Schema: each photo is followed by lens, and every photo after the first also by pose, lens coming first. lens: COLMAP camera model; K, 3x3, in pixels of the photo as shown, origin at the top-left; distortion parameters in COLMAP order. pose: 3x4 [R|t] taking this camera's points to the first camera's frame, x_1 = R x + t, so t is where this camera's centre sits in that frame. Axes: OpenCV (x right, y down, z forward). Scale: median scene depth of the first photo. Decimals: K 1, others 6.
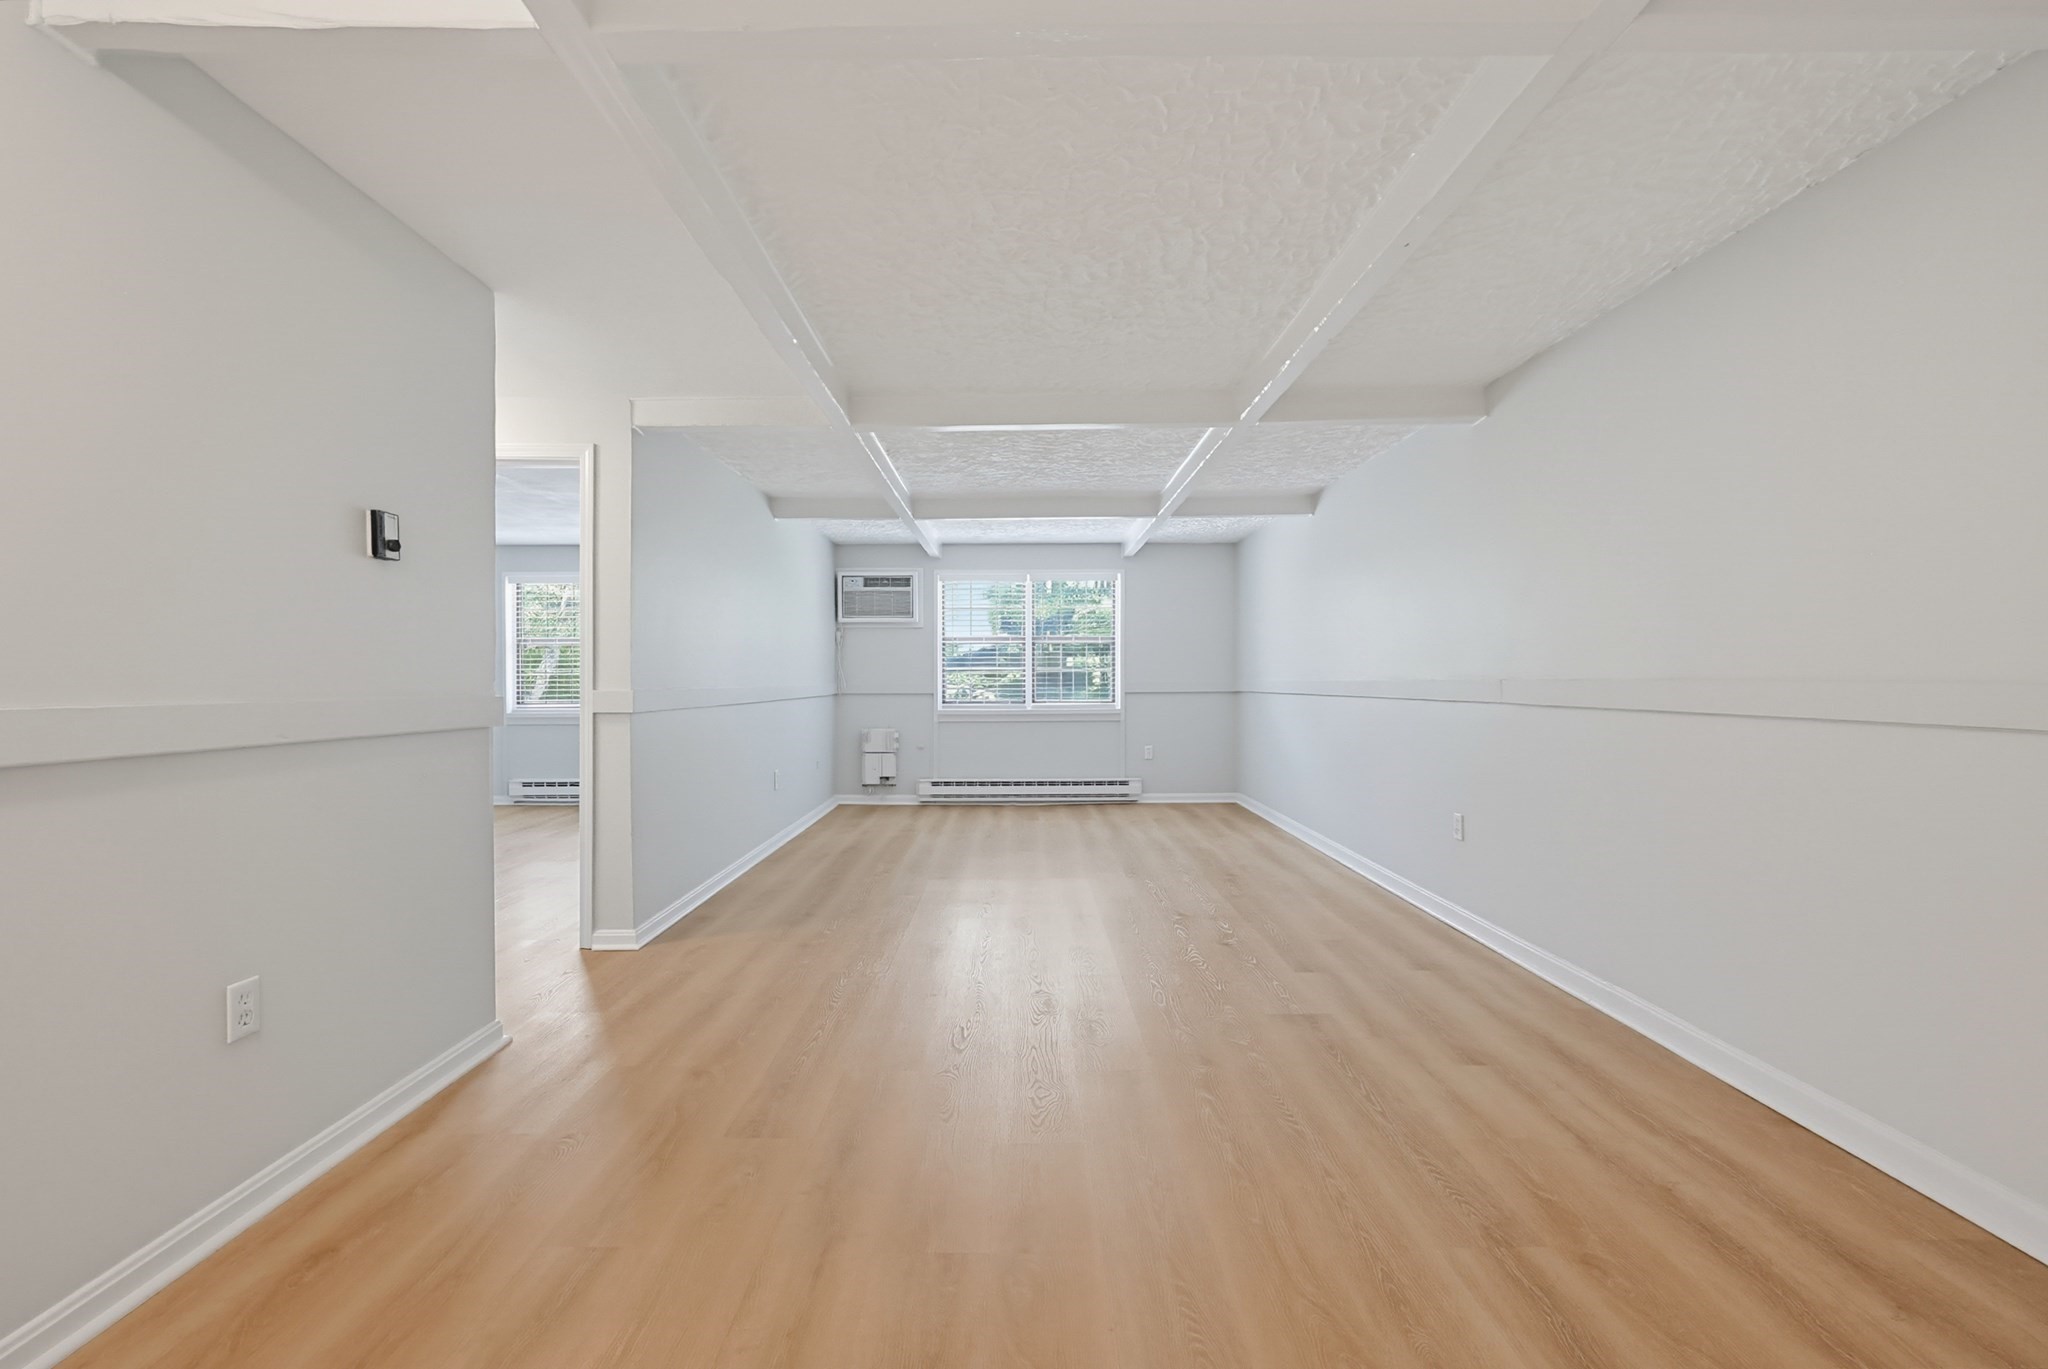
lens RADIAL K [[893.3, 0, 1024.0], [0, 893.3, 684.5], [0, 0, 1]] dist [0.000413, 0.000164]
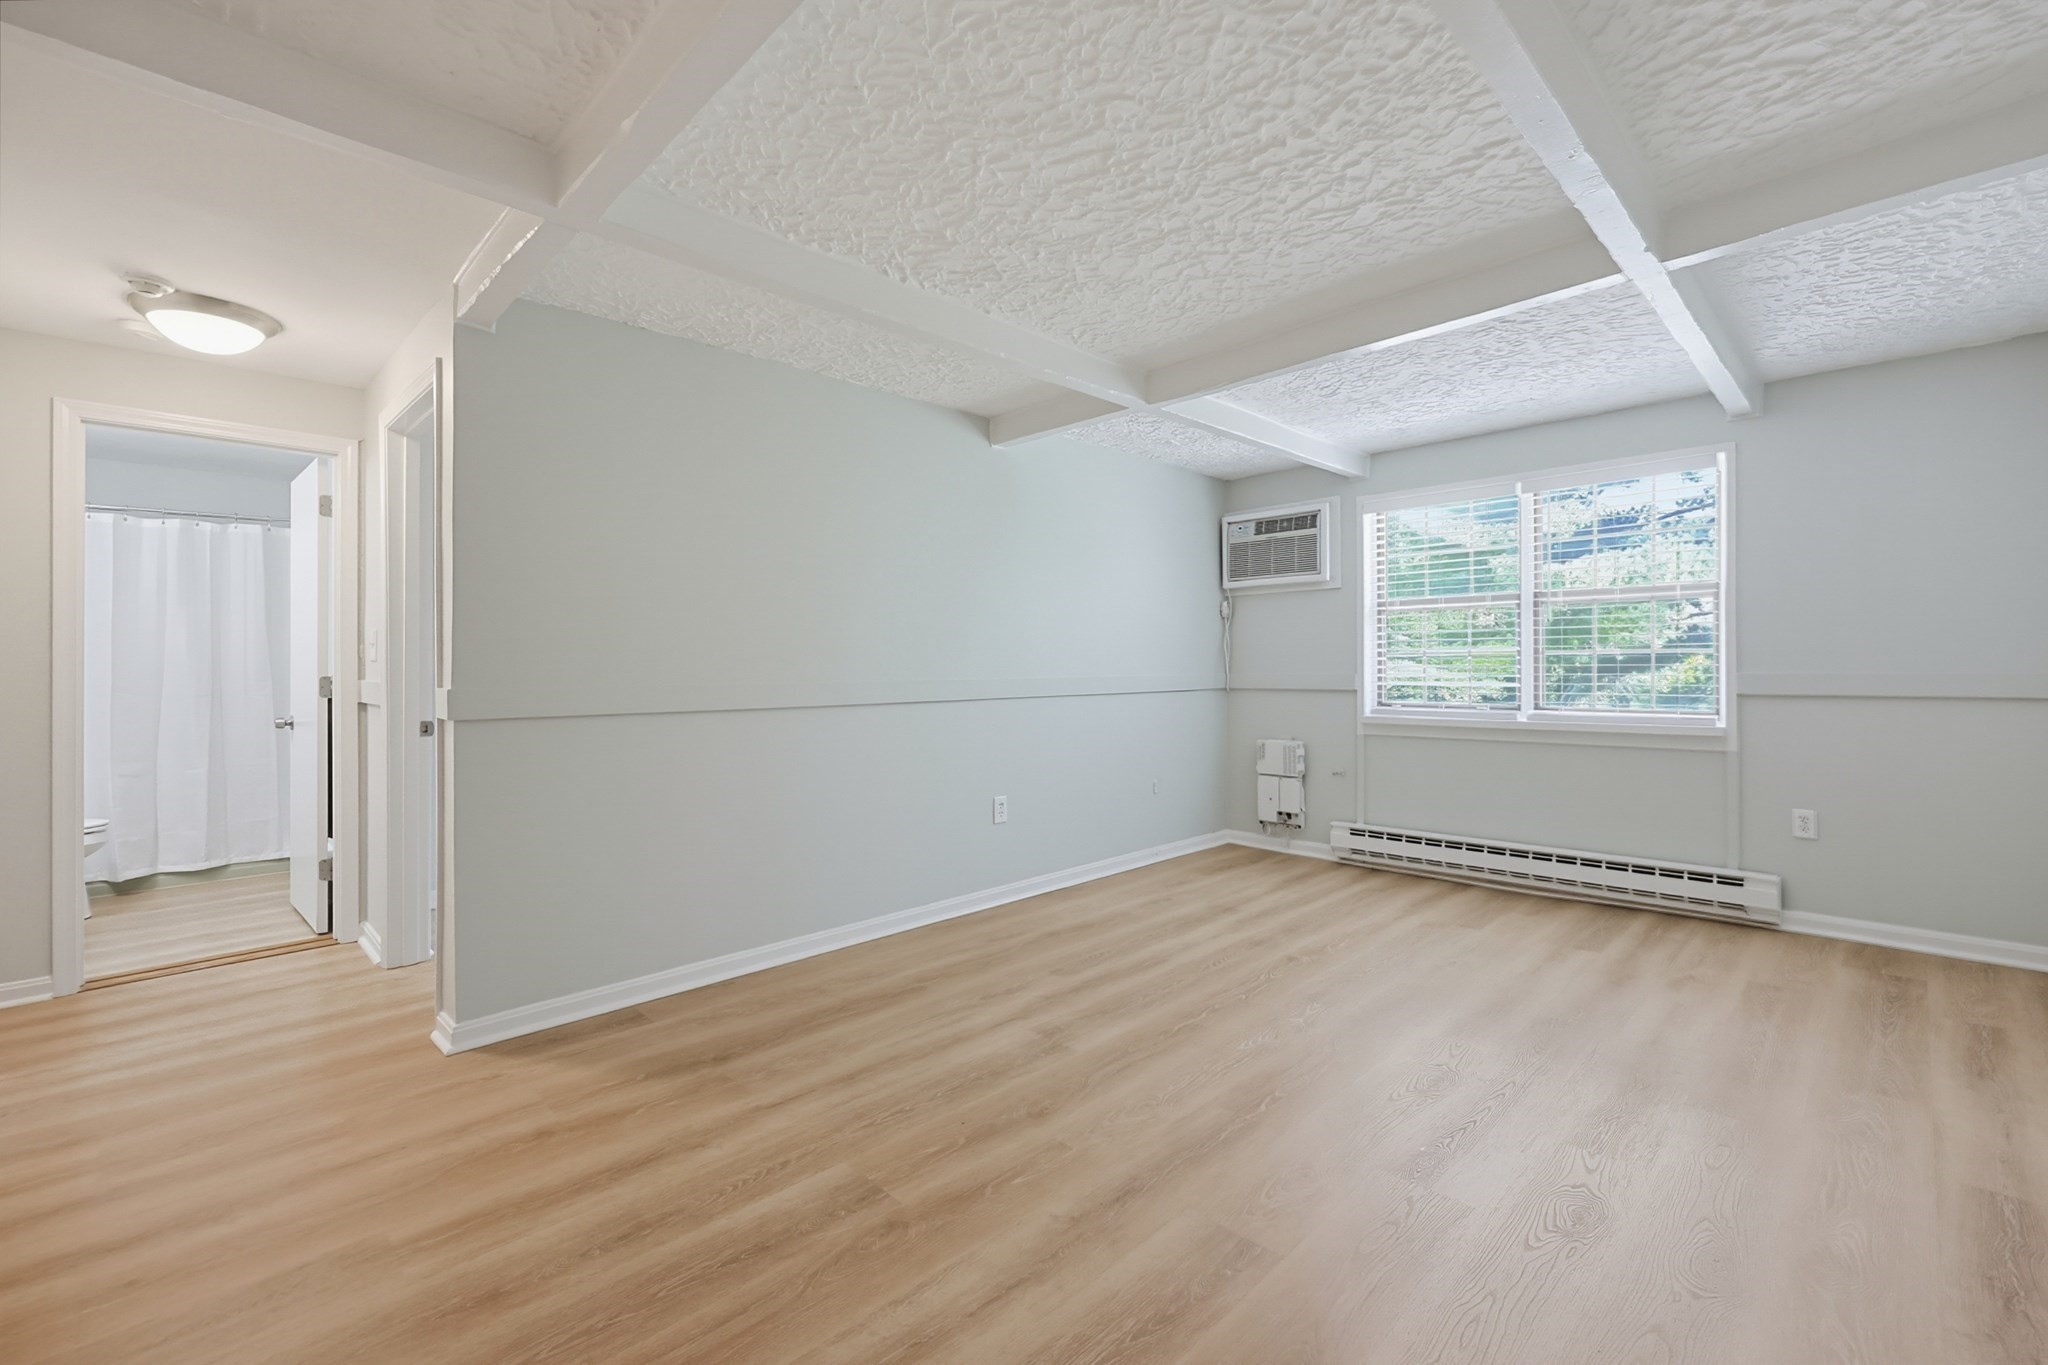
lens RADIAL K [[888.7, 0, 1033.2], [0, 888.7, 659.7], [0, 0, 1]] dist [0.000008, 0.006099]
pose [[0.706724, -0.008004, -0.707444, 0.186362], [-0.000414, 0.999931, -0.011728, -0.004083], [0.707490, 0.008581, 0.706672, 0.388935]]
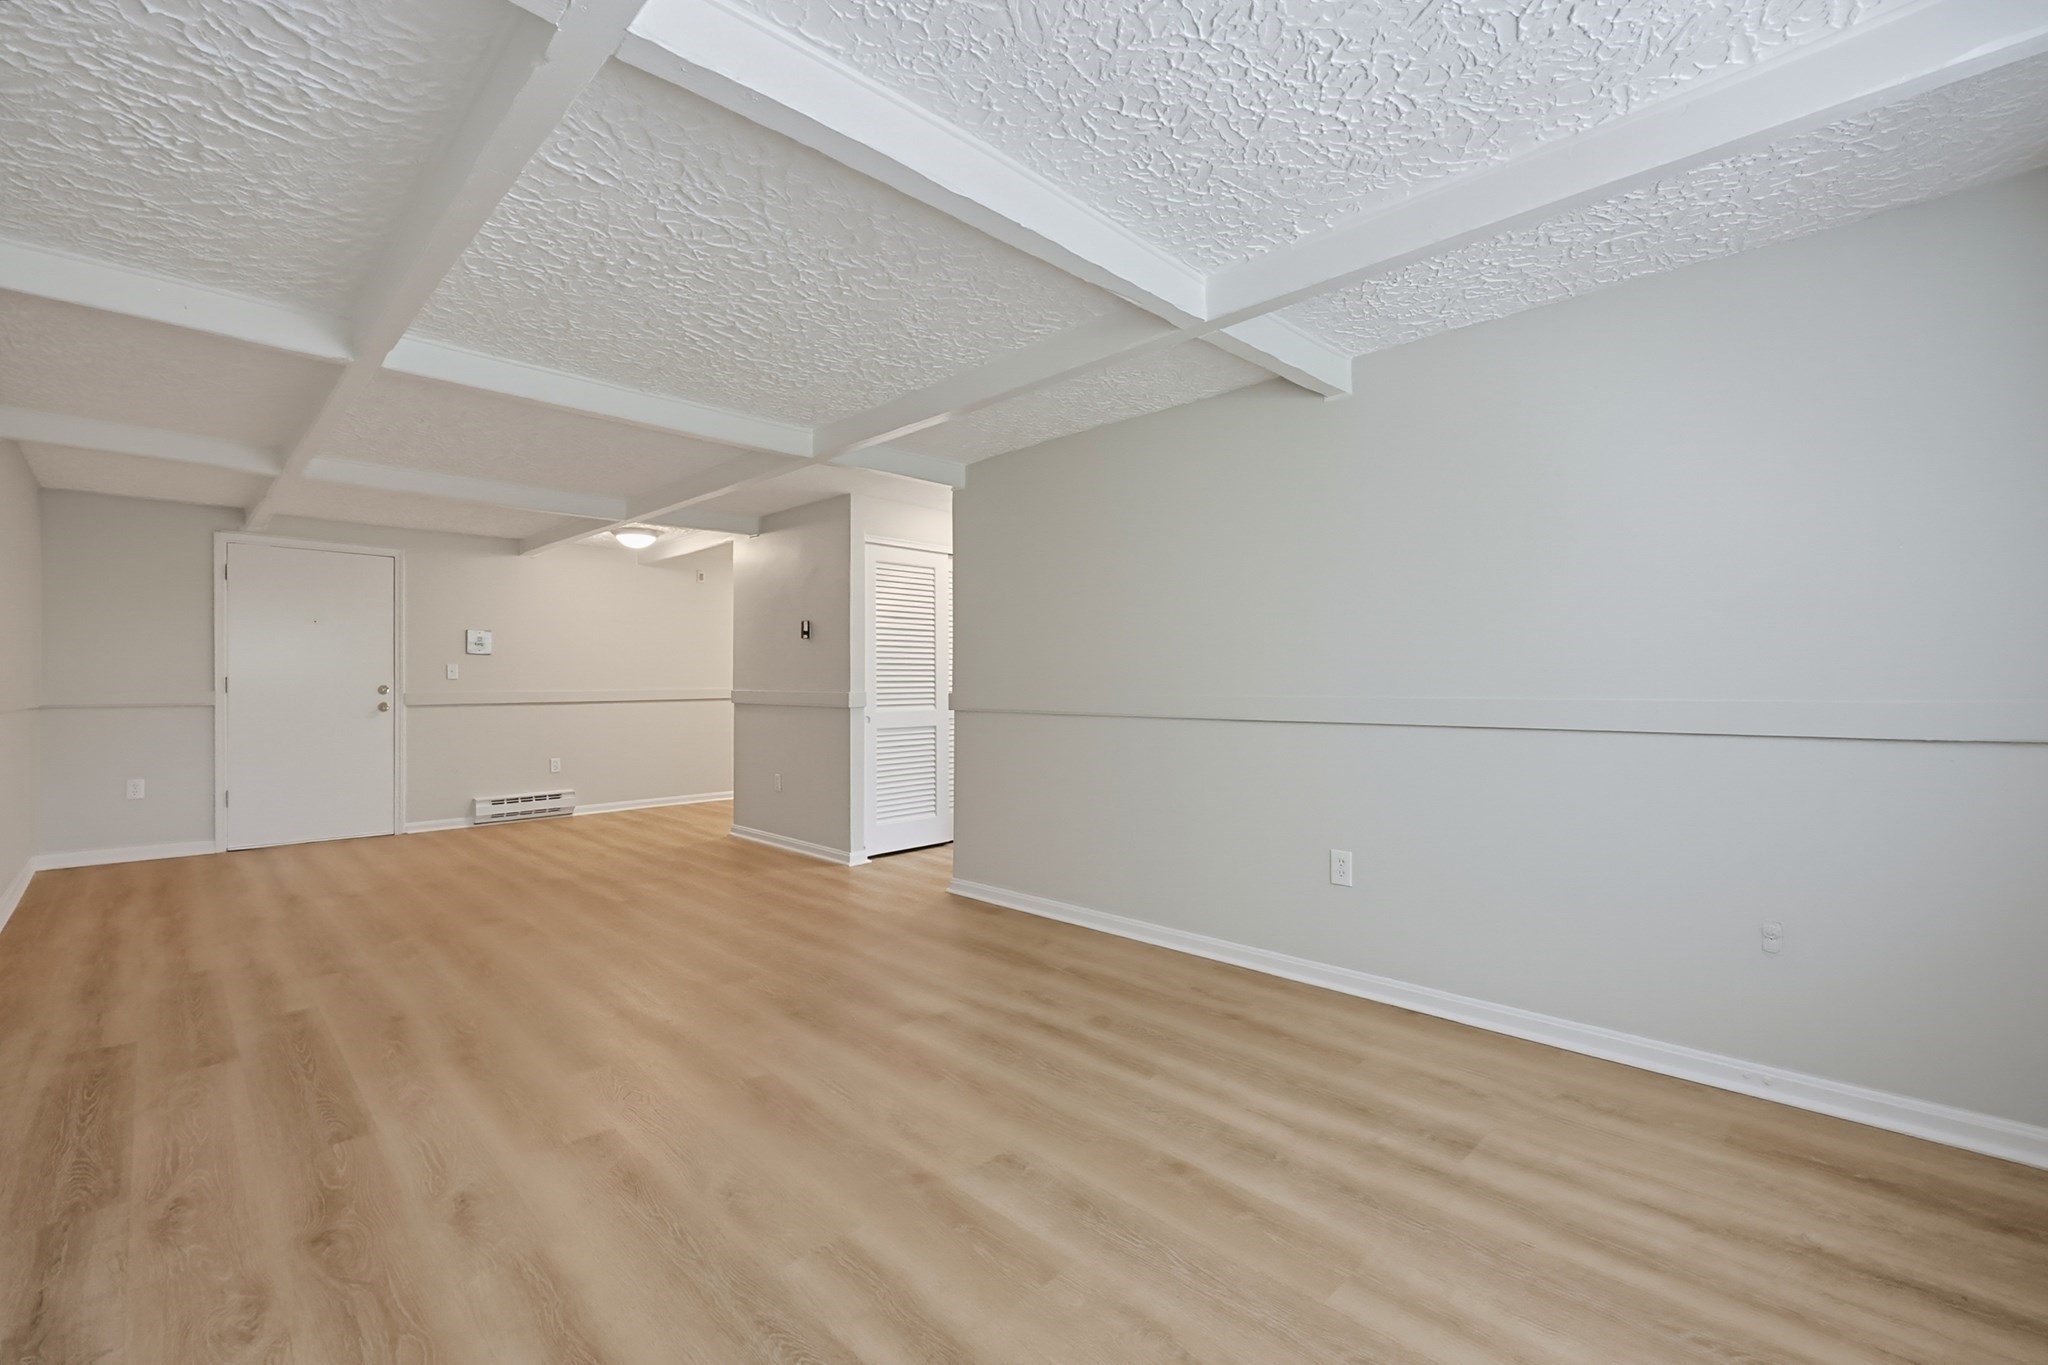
lens RADIAL K [[871.0, 0, 1024.0], [0, 871.0, 682.5], [0, 0, 1]] dist [-0.002648, -0.000476]
pose [[-0.714129, 0.002161, -0.700010, 0.179434], [-0.002349, 0.999982, 0.005483, -0.007790], [0.700010, 0.005560, -0.714112, 0.941773]]
